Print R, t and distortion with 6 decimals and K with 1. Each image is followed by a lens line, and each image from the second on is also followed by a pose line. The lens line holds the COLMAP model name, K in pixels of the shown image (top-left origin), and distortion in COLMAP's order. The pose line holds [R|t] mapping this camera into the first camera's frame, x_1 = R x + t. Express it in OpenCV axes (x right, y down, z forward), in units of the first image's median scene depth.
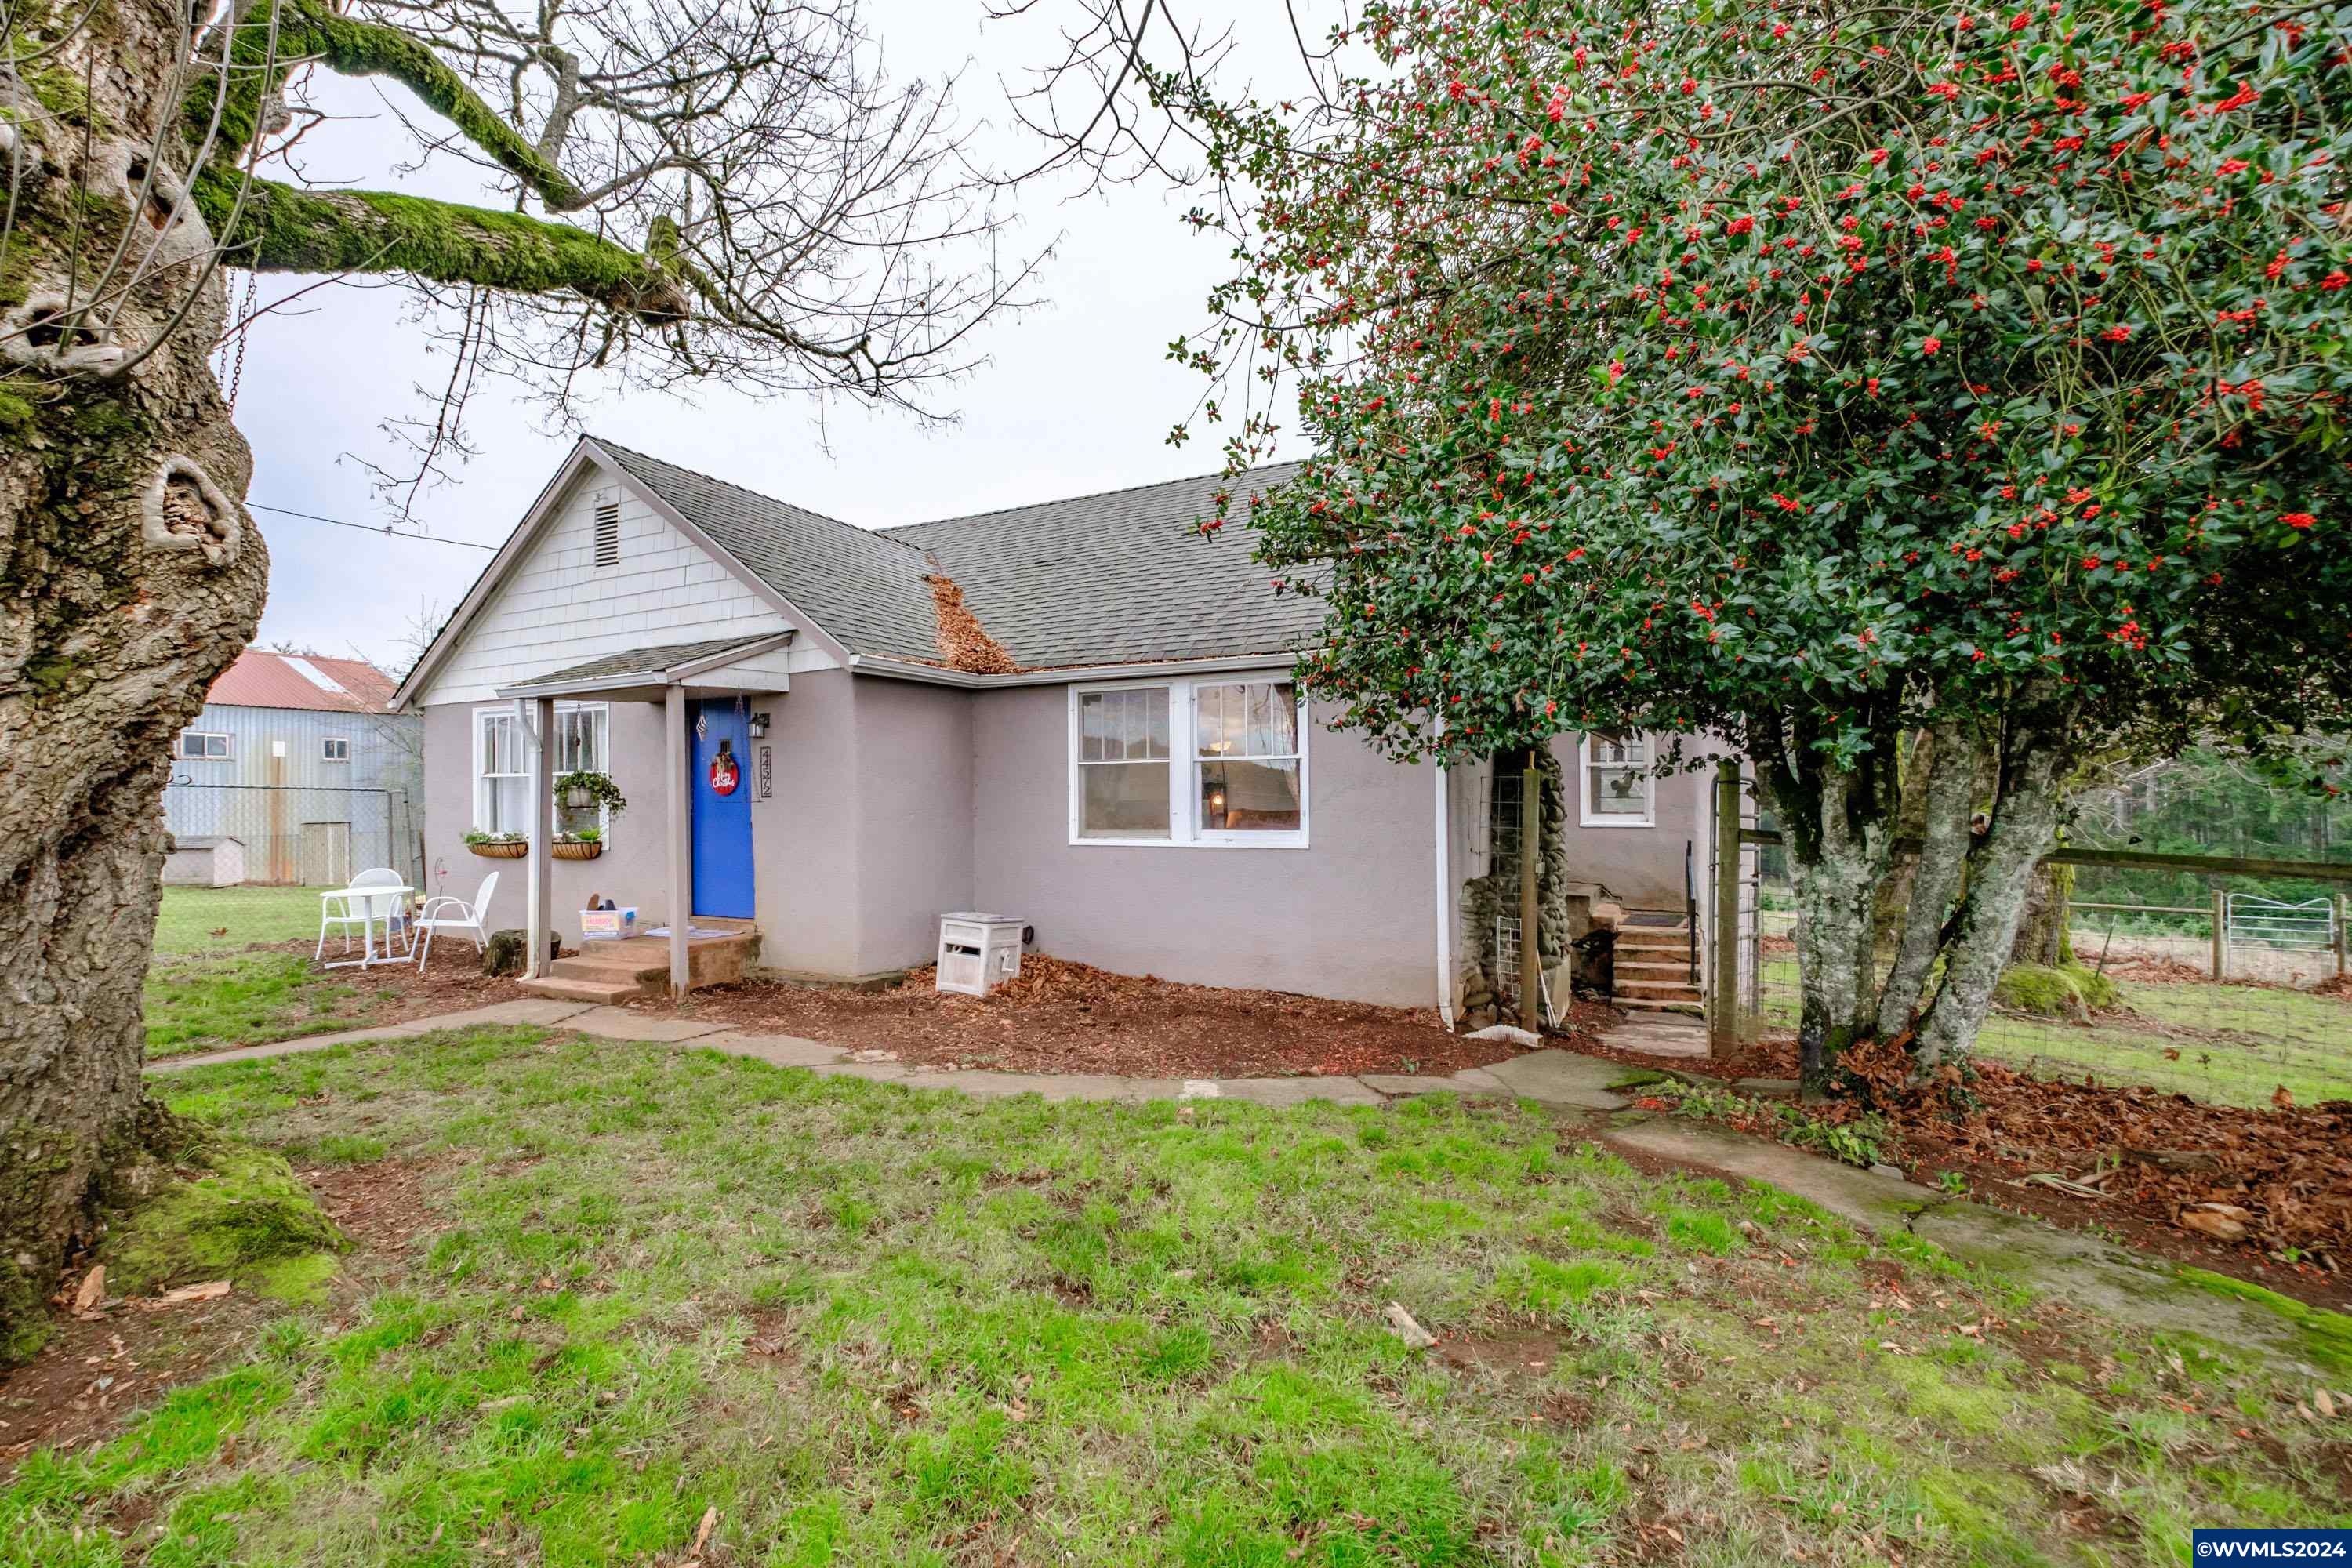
lens RADIAL K [[1028.2, 0, 1175.2], [0, 1028.2, 790.9], [0, 0, 1]] dist [-0.001845, -0.000451]
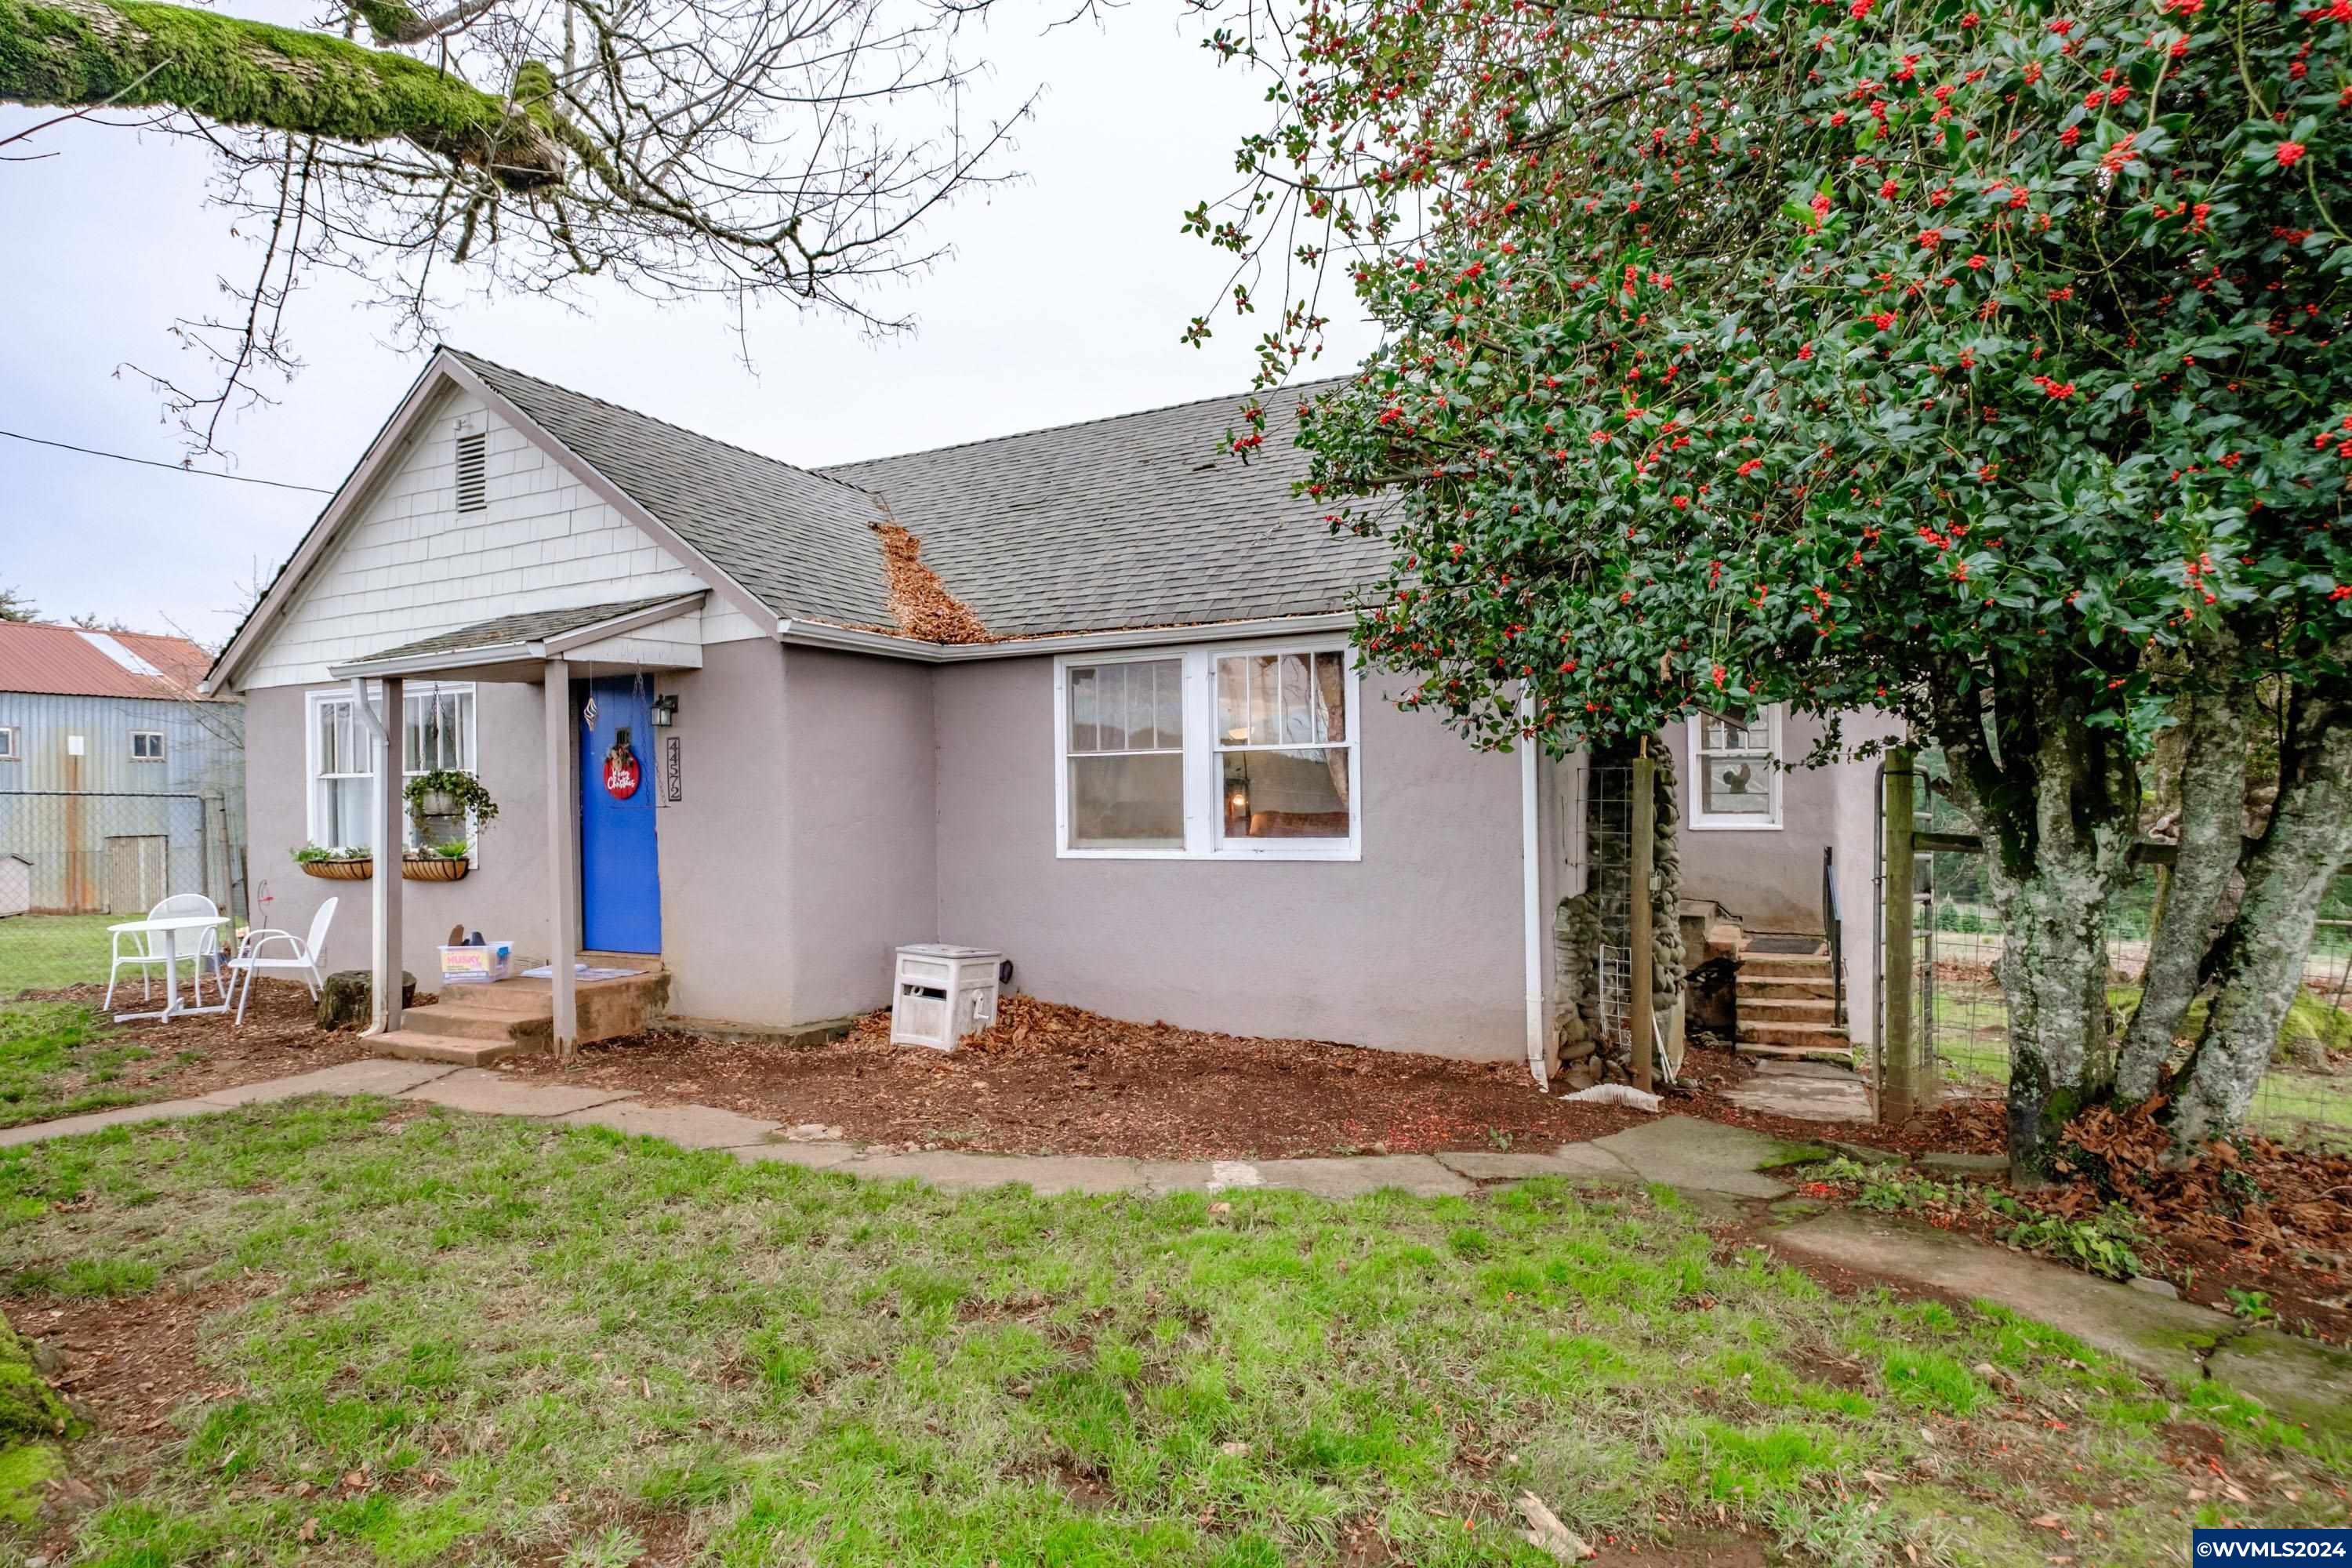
lens RADIAL K [[1234.9, 0, 1177.8], [0, 1234.9, 791.3], [0, 0, 1]] dist [0.004298, 0.003312]
pose [[0.999970, -0.007437, 0.002133, -0.017076], [0.007433, 0.999971, 0.001905, -0.000364], [-0.002147, -0.001889, 0.999996, 0.066760]]
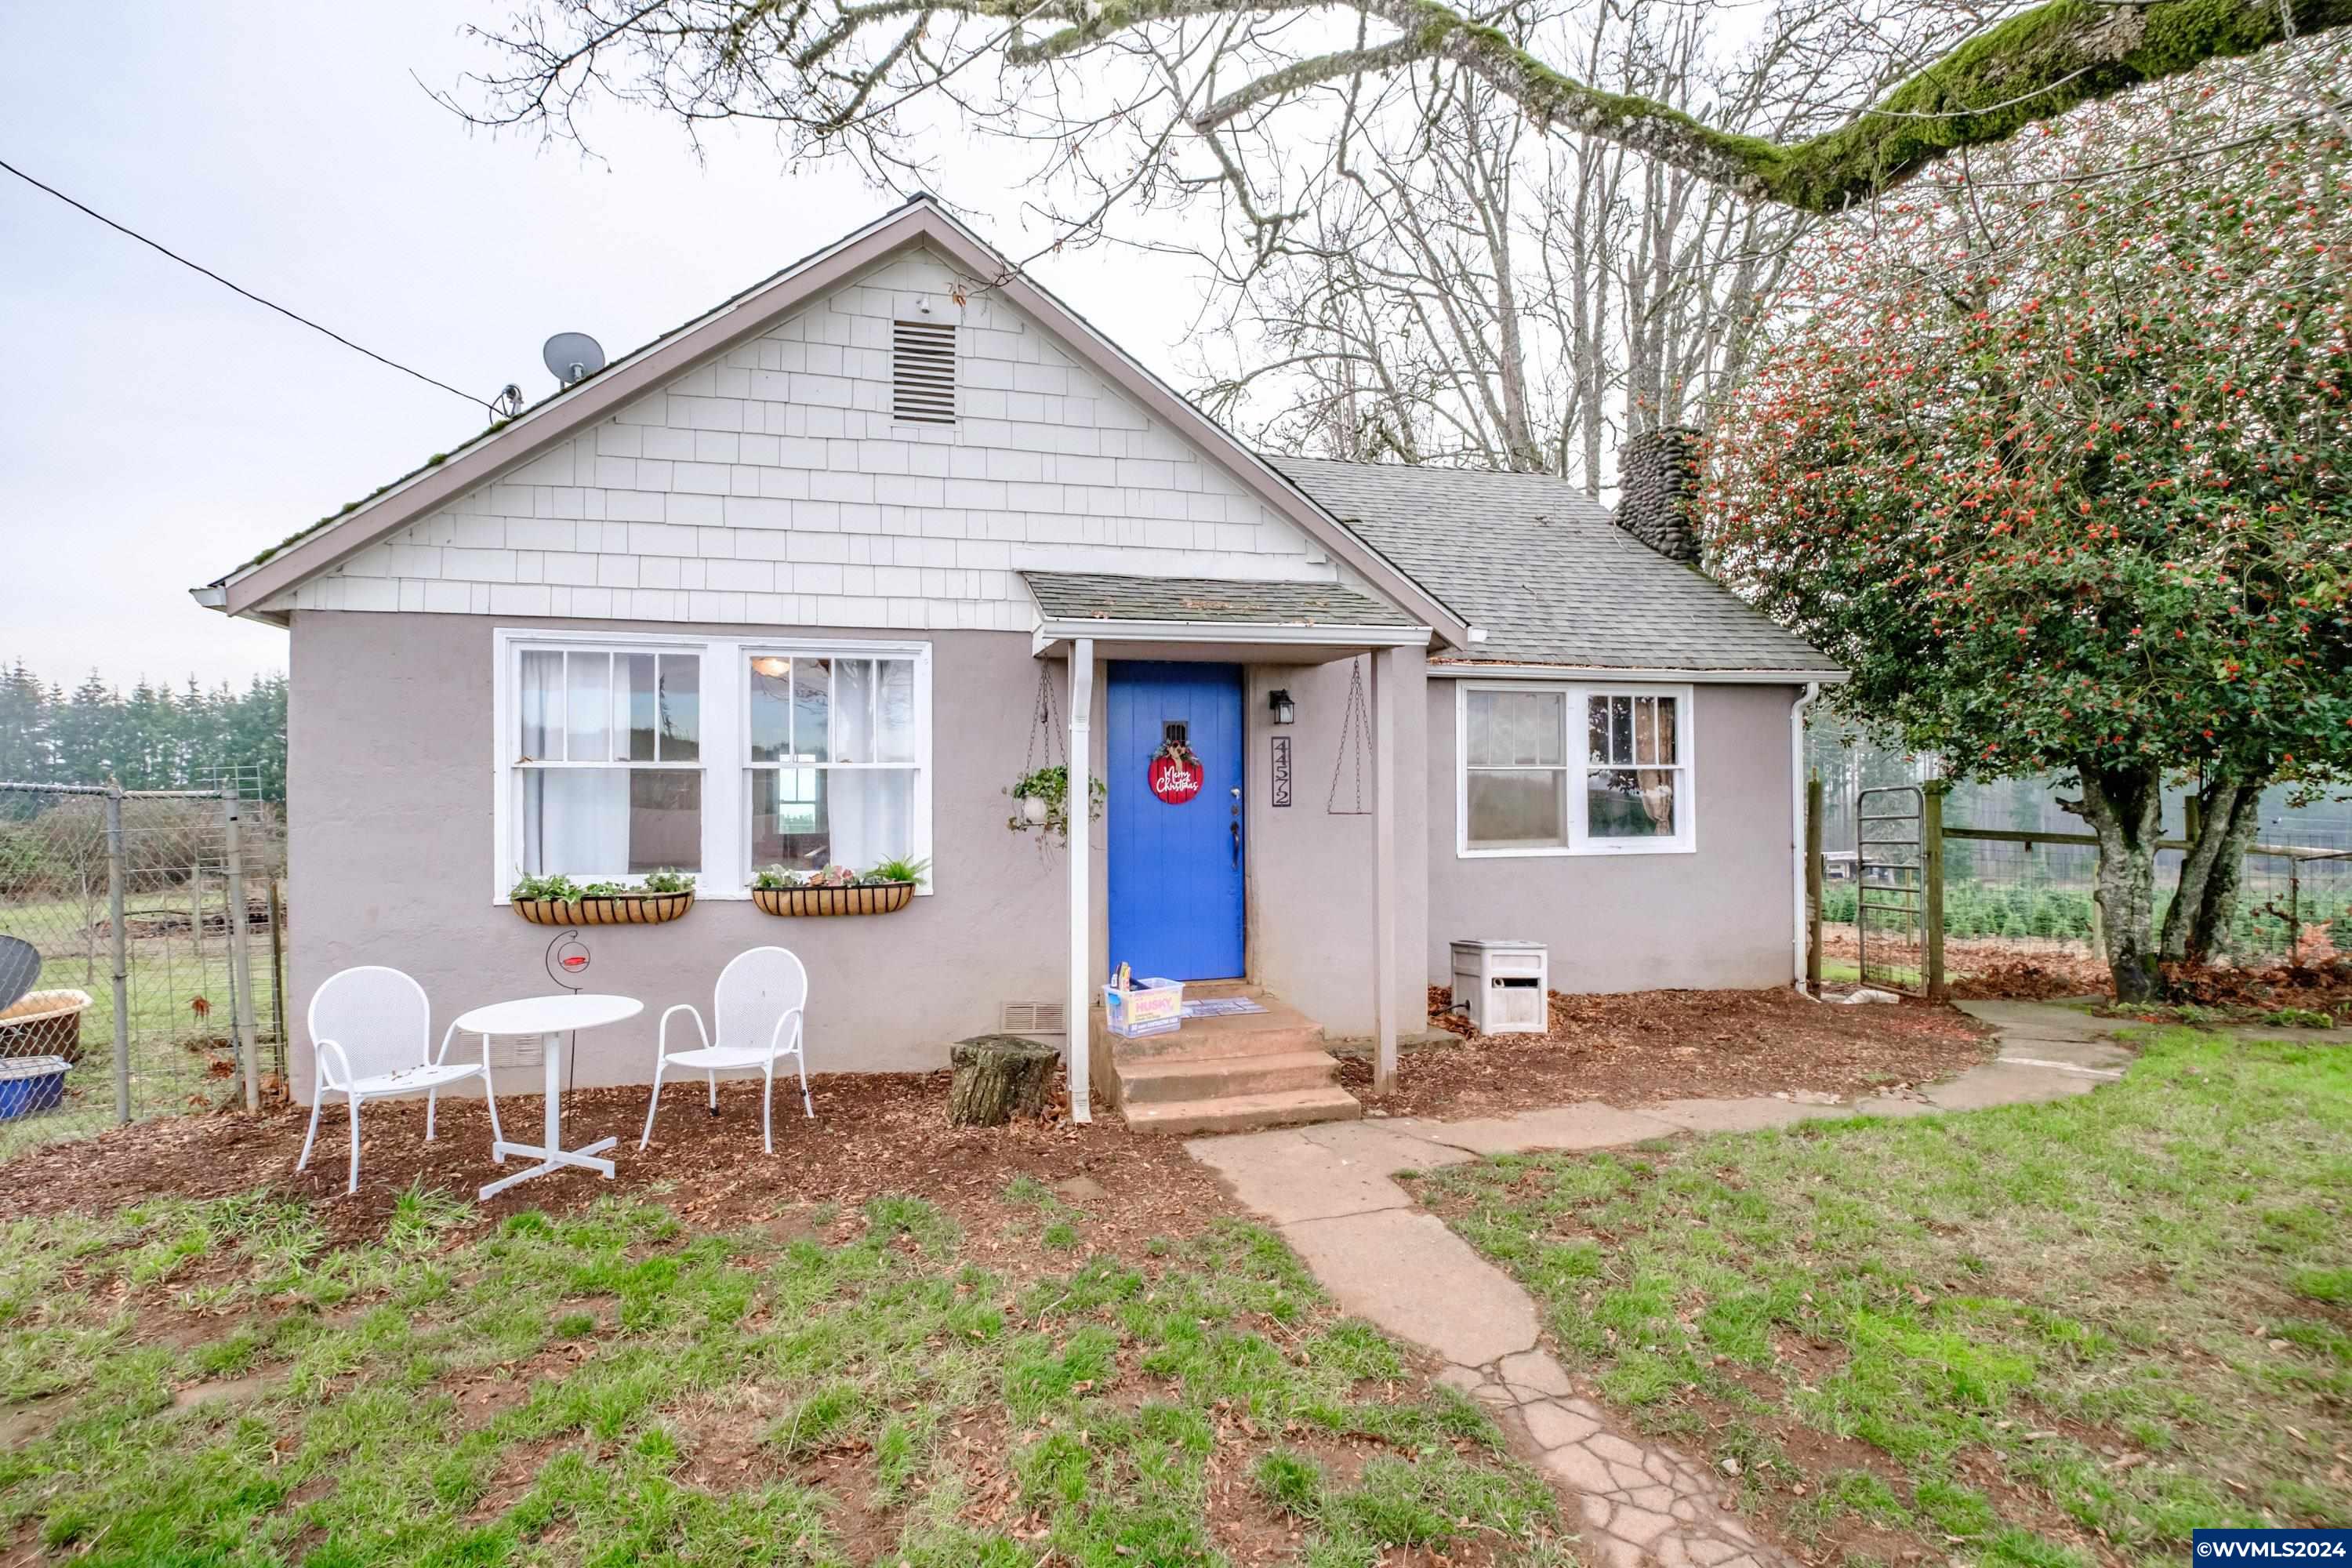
lens RADIAL K [[1072.1, 0, 1176.8], [0, 1072.1, 794.6], [0, 0, 1]] dist [0.001208, -0.000114]
pose [[0.750805, 0.005992, 0.660497, -1.401656], [-0.003617, 0.999981, -0.004961, 0.003393], [-0.660514, 0.001336, 0.750812, 0.704062]]
